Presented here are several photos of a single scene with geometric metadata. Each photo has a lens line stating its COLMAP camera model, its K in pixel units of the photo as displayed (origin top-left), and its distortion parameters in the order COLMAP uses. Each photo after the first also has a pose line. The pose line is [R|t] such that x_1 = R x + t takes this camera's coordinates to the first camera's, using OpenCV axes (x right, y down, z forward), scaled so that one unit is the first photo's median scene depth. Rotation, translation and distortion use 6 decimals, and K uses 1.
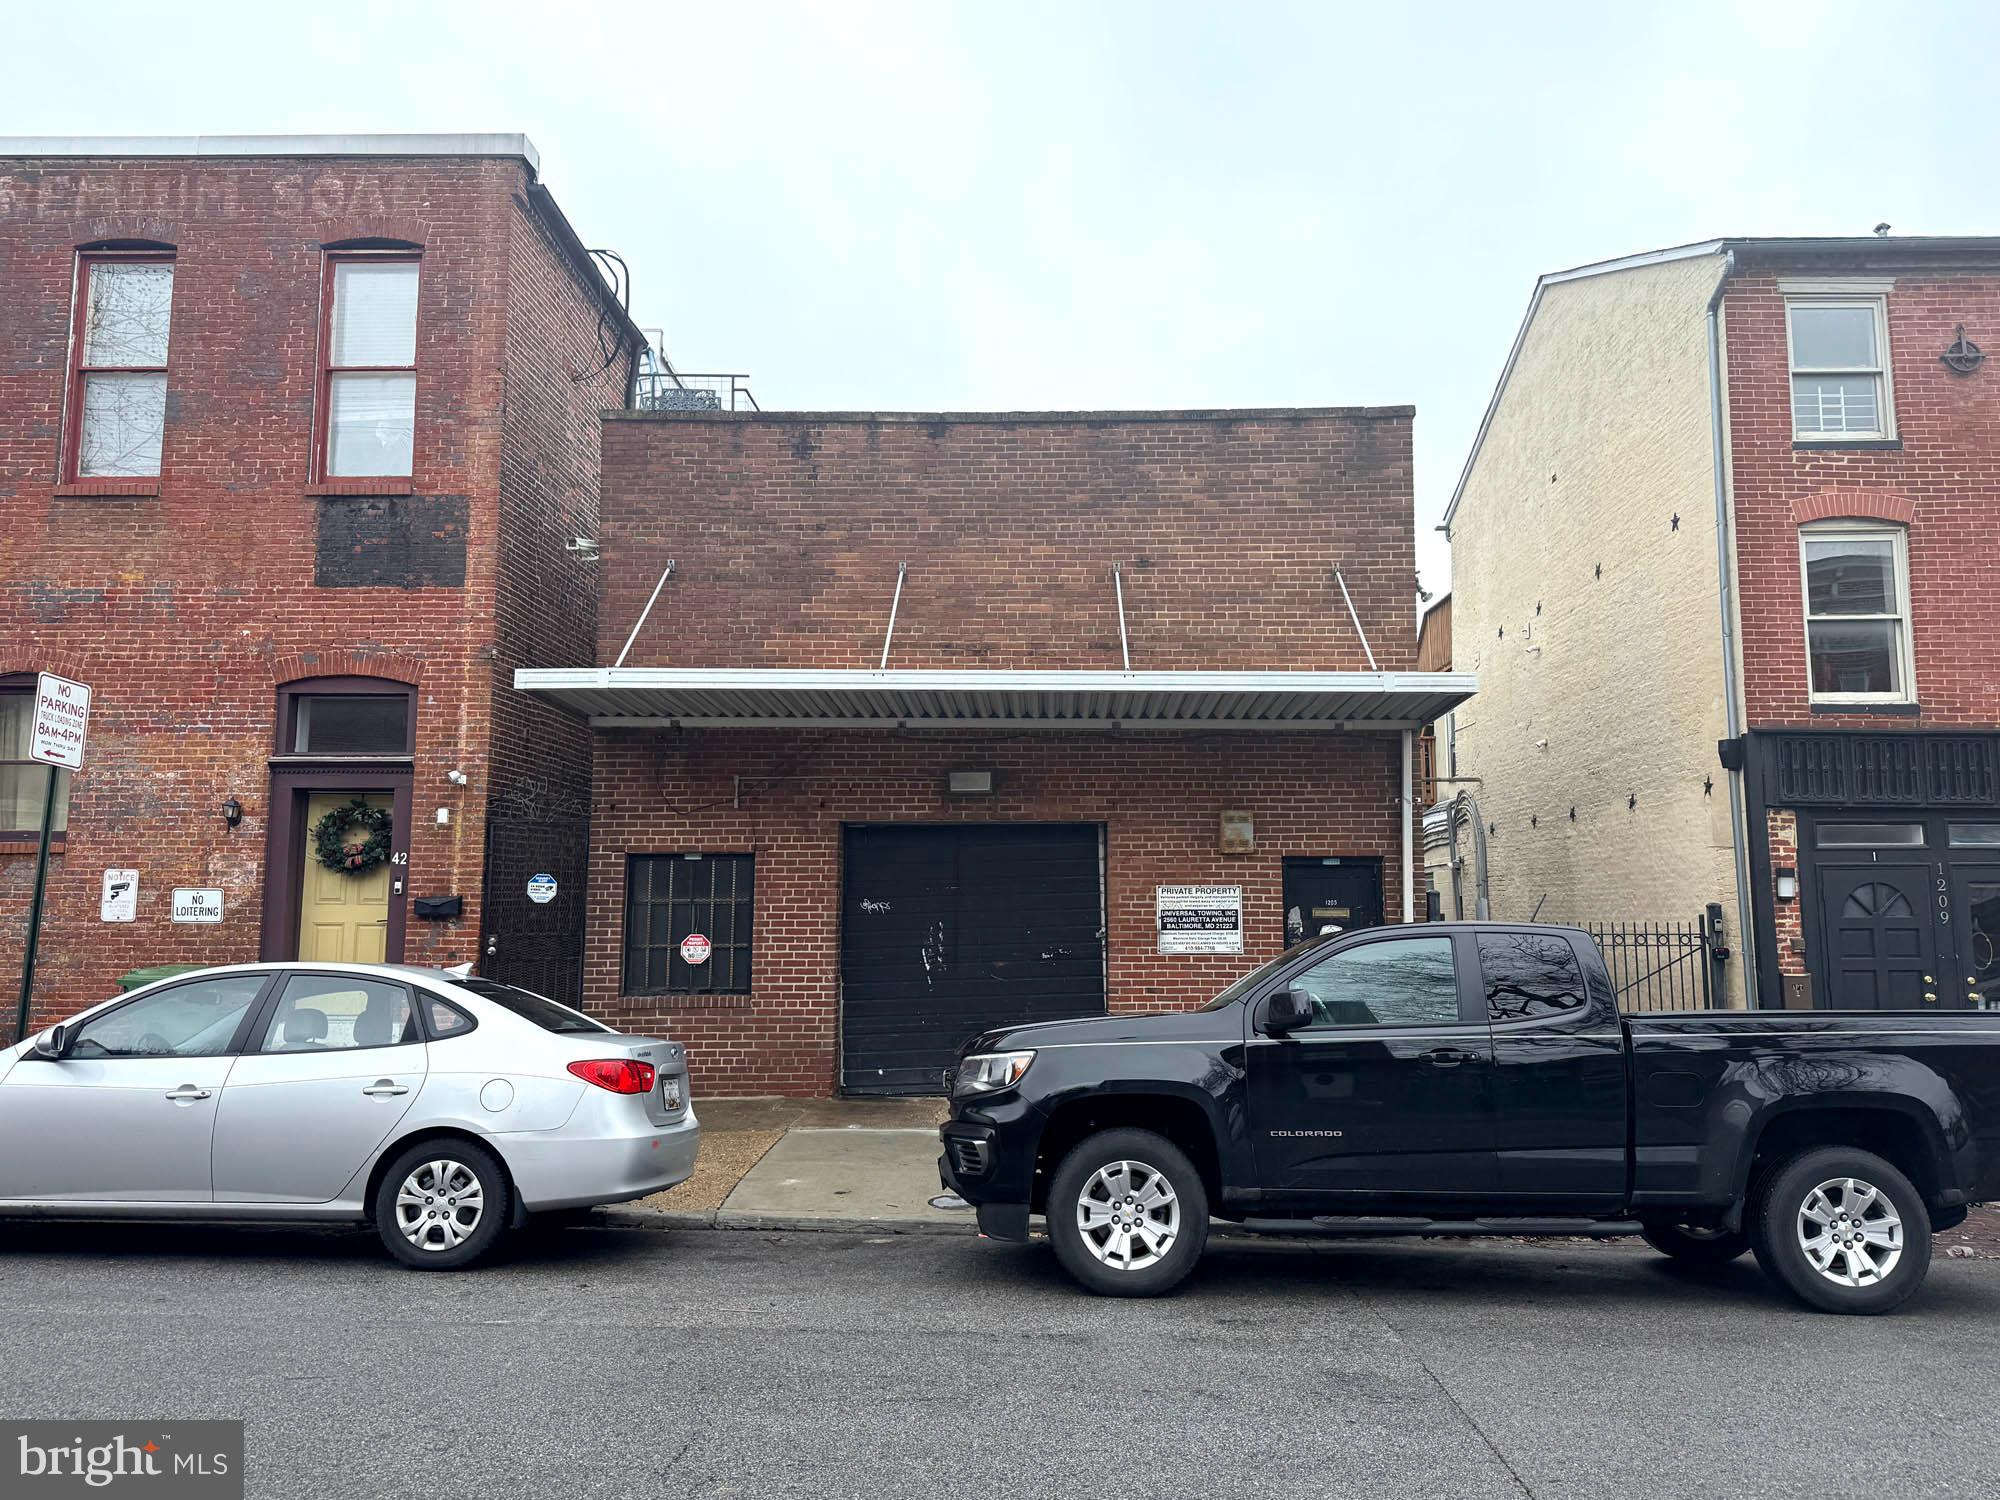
lens RADIAL K [[1408.1, 0, 1000.0], [0, 1408.1, 750.0], [0, 0, 1]] dist [0.067400, -0.084108]
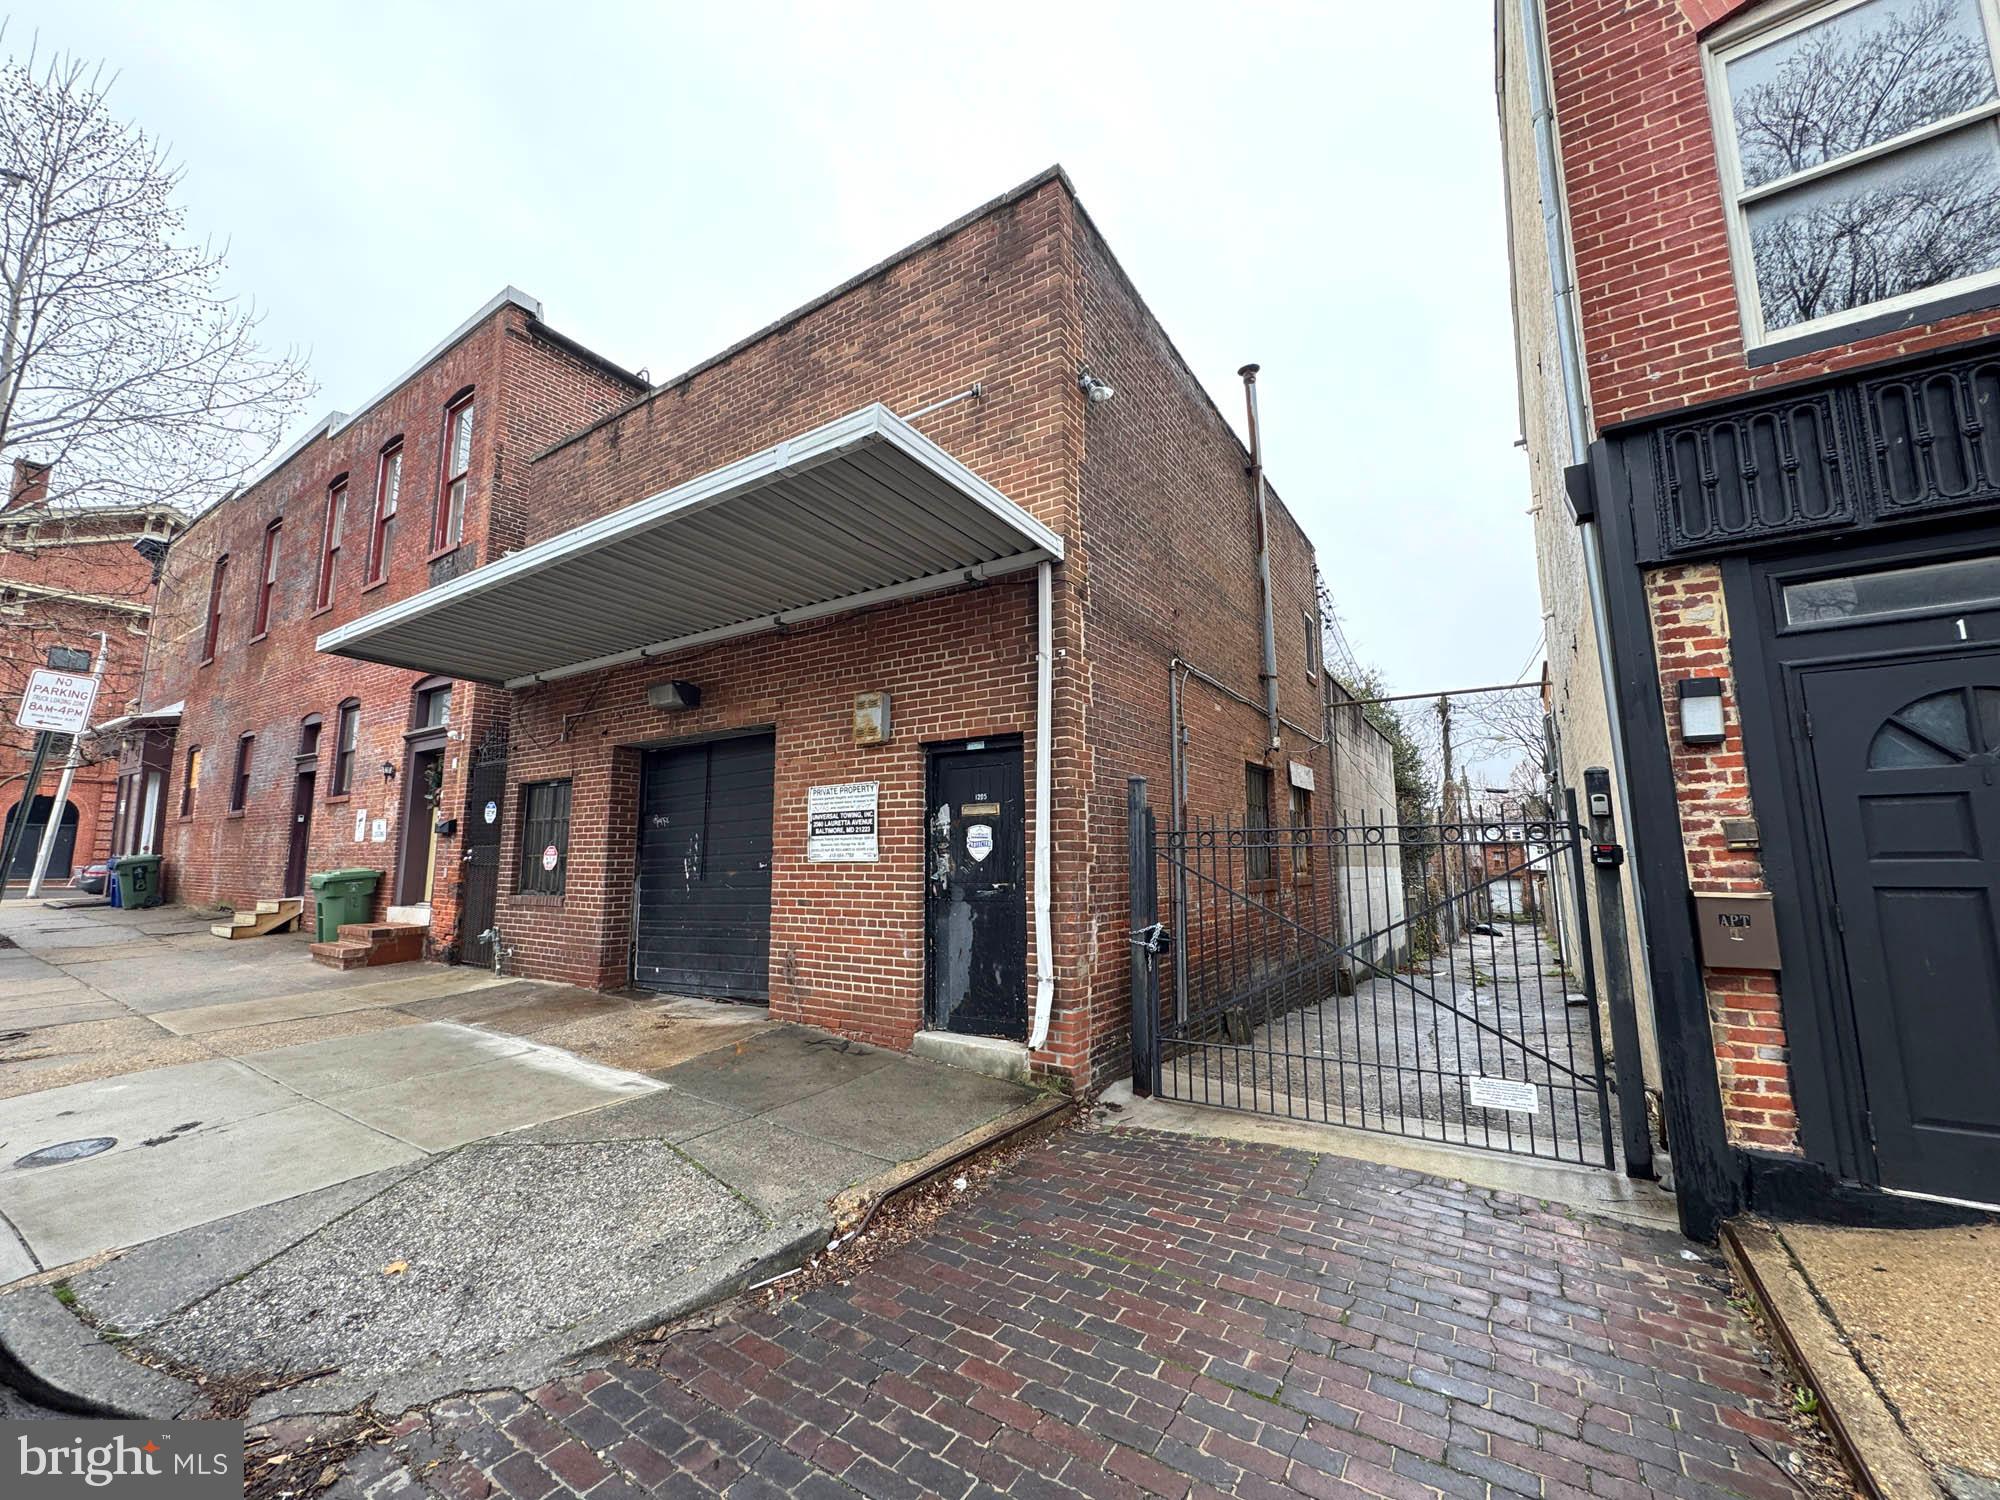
lens RADIAL K [[797.0, 0, 986.2], [0, 797.0, 745.8], [0, 0, 1]] dist [-0.012060, 0.004509]
pose [[0.844398, -0.080944, -0.529566, 0.481795], [0.067783, 0.996718, -0.044268, 0.100297], [0.531410, 0.001485, 0.847113, 0.628597]]
